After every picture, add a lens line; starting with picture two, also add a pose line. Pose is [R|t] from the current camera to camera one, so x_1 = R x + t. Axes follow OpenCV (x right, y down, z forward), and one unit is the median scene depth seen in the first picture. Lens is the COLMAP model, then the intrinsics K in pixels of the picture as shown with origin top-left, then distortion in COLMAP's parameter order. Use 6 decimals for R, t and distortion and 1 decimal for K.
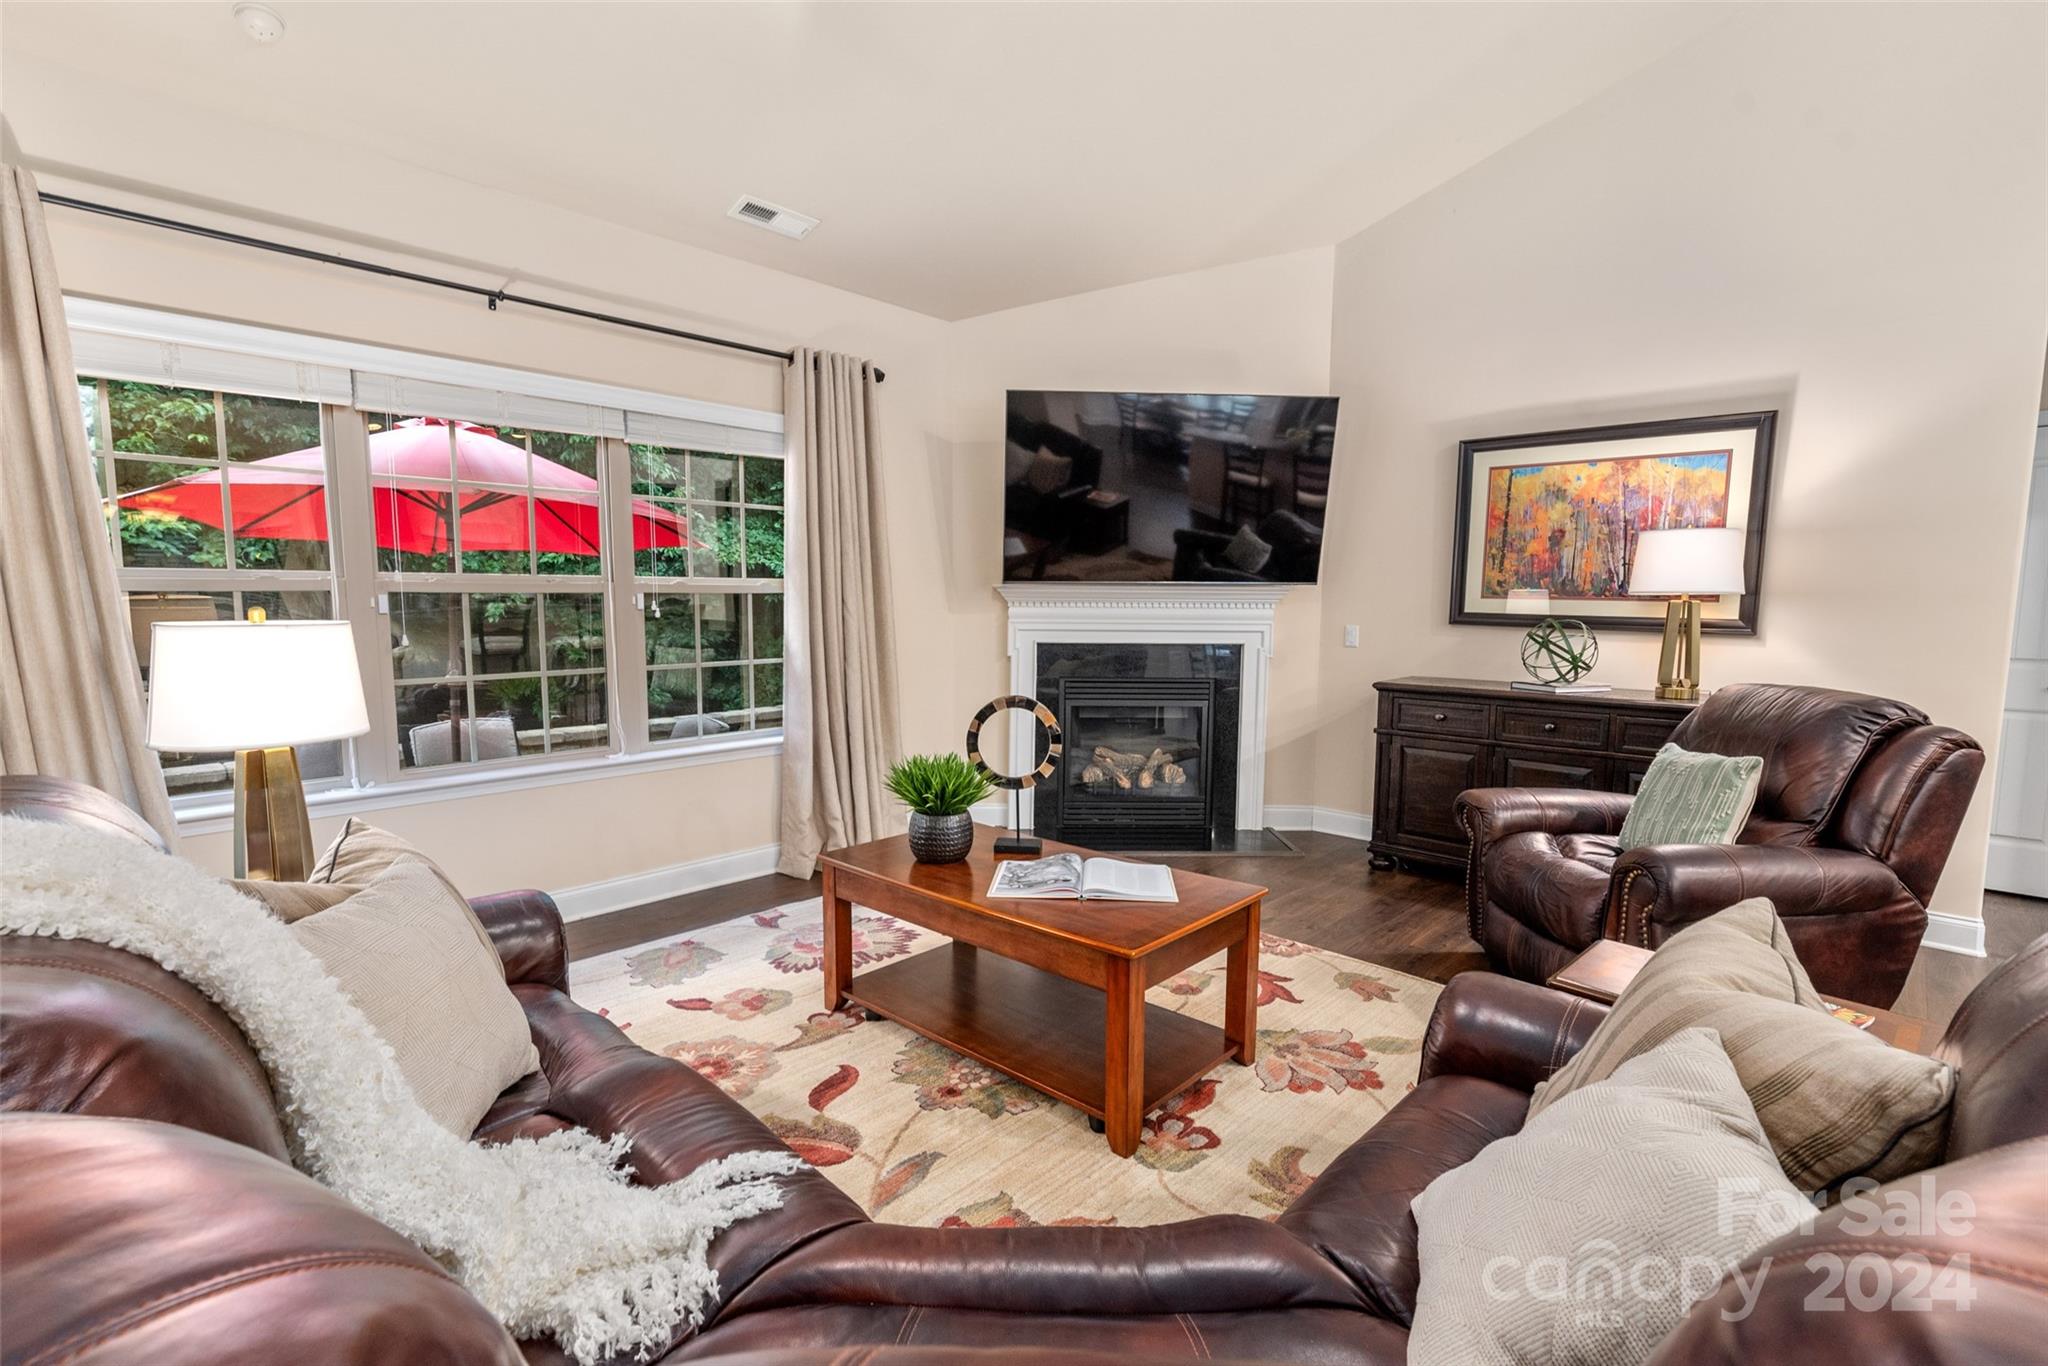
lens RADIAL K [[918.4, 0, 1023.4], [0, 918.4, 691.0], [0, 0, 1]] dist [-0.000135, -0.000255]
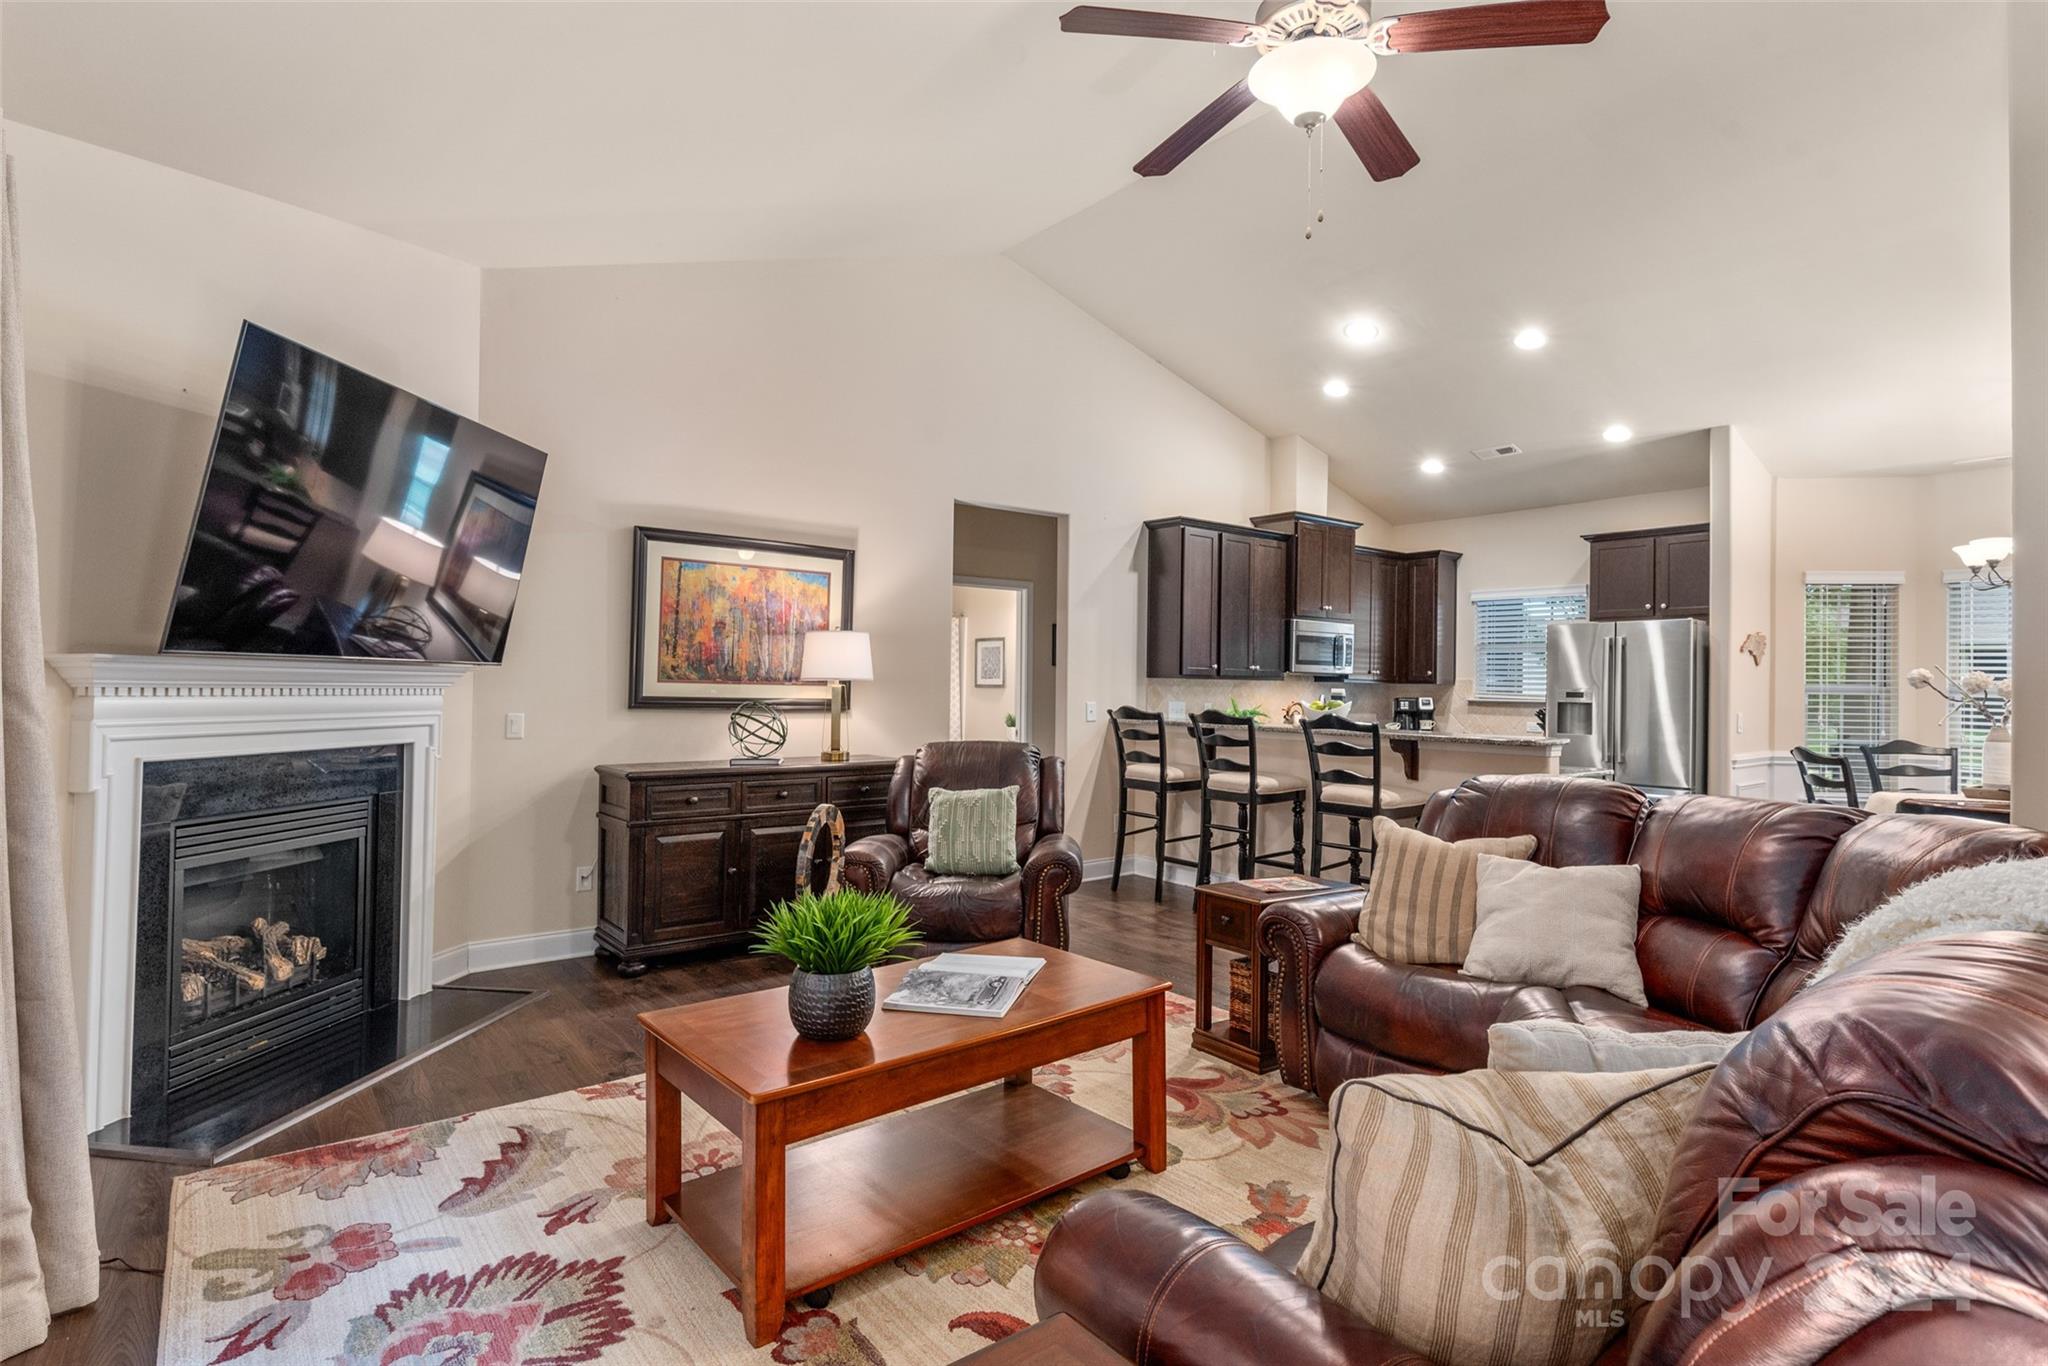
lens RADIAL K [[1047.9, 0, 1013.4], [0, 1047.9, 668.3], [0, 0, 1]] dist [-0.000118, -0.000578]
pose [[0.143258, 0.015232, 0.989568, -0.618751], [0.097978, 0.994751, -0.029496, -0.045295], [-0.984824, 0.101181, 0.141013, 0.464460]]
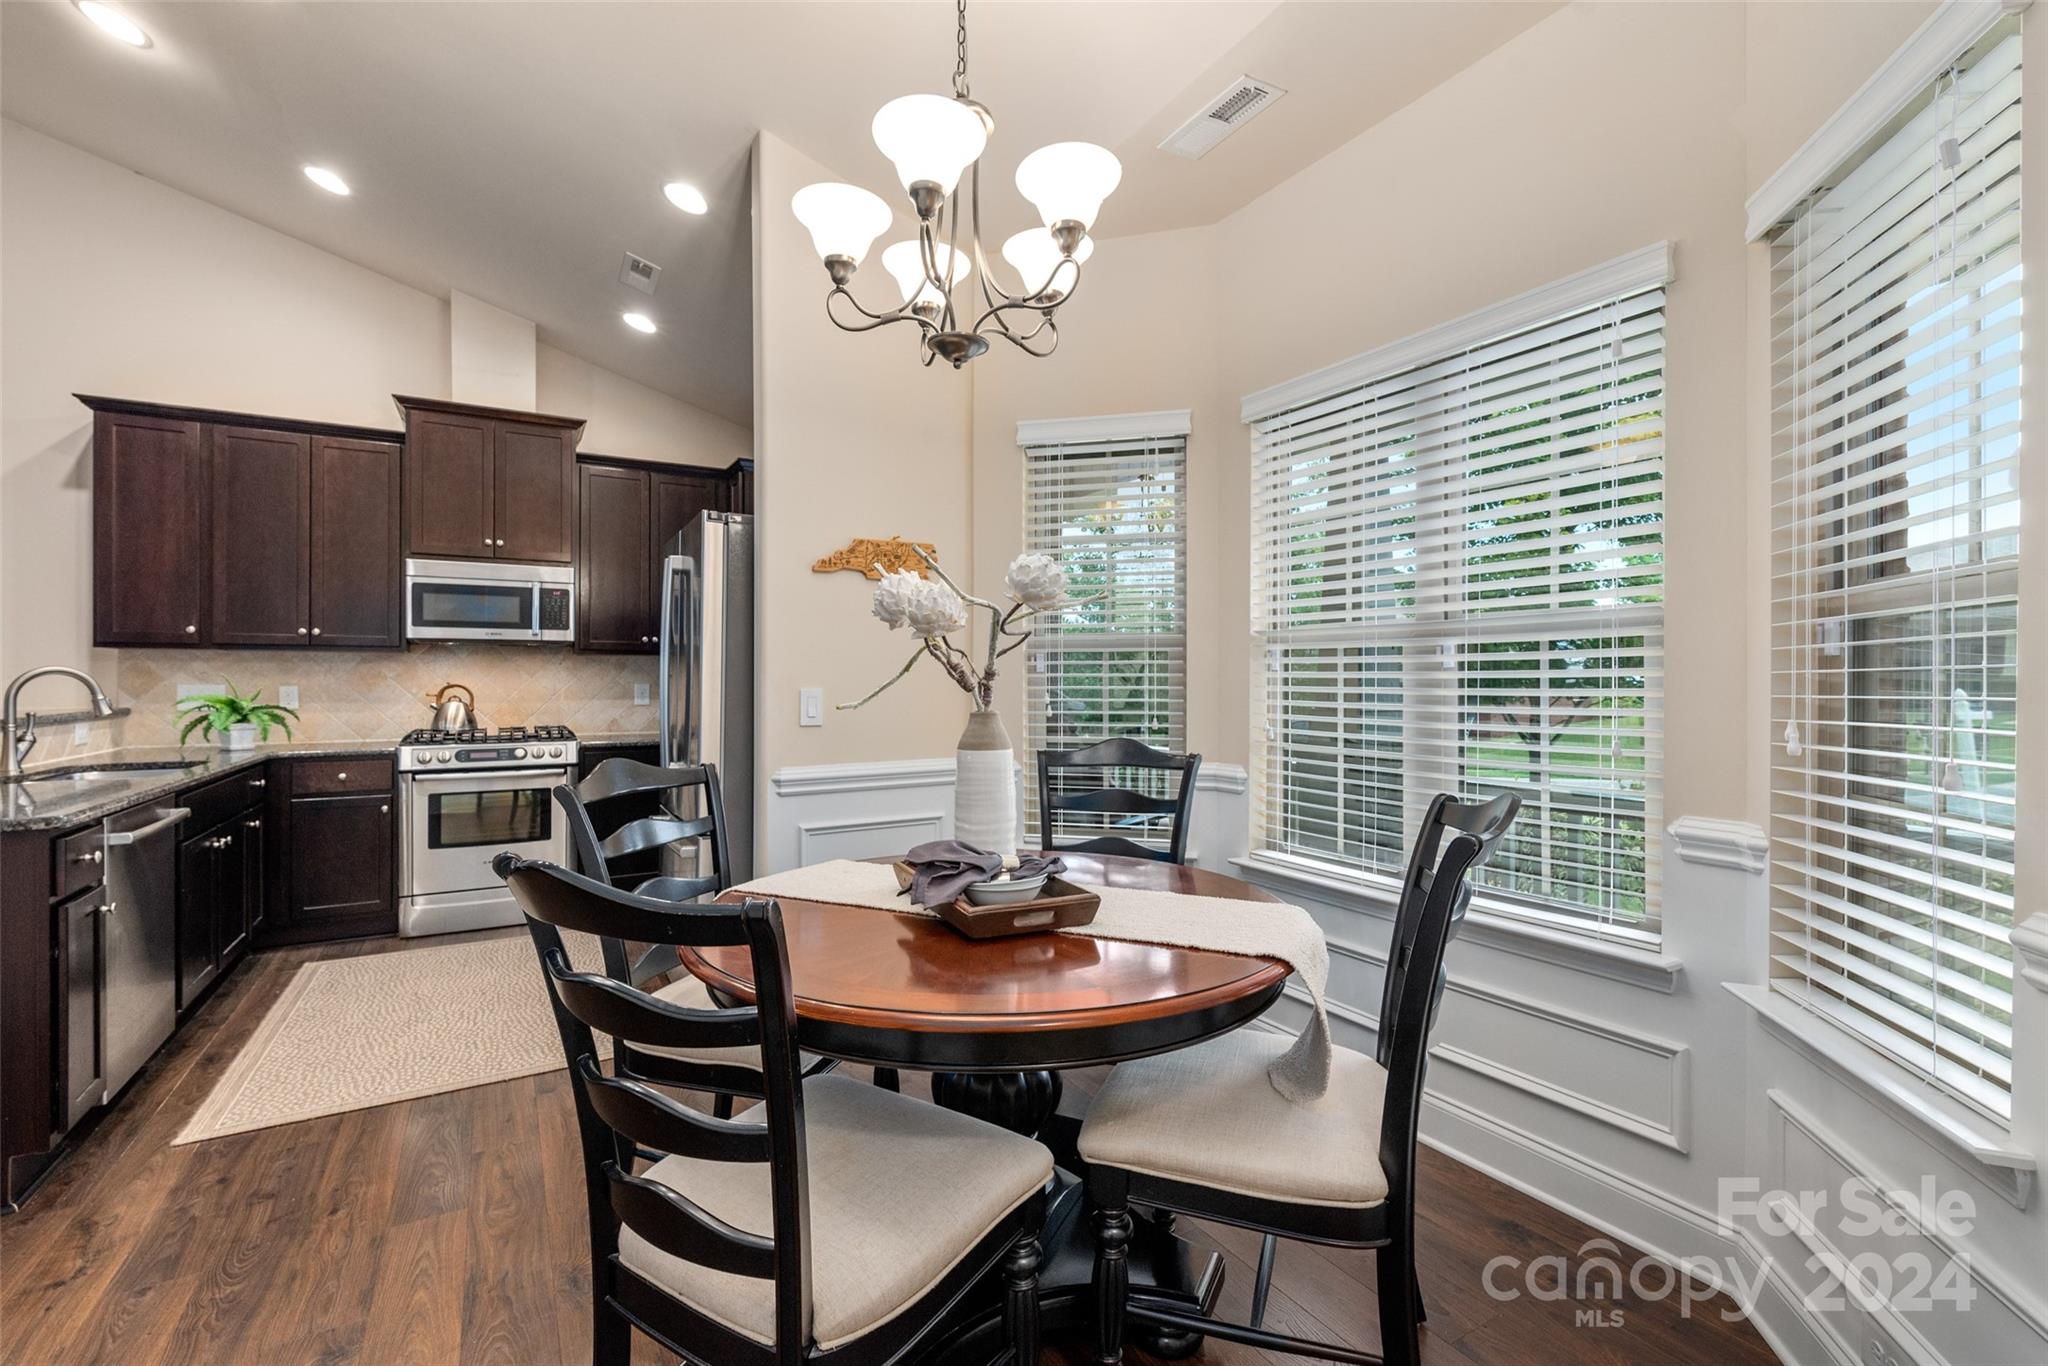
lens RADIAL K [[898.3, 0, 1021.2], [0, 898.3, 678.2], [0, 0, 1]] dist [0.003033, -0.000067]
pose [[0.283298, -0.000949, 0.959031, 0.437561], [0.110055, 0.993425, -0.031528, 0.110573], [-0.952696, 0.114478, 0.281540, -0.710161]]
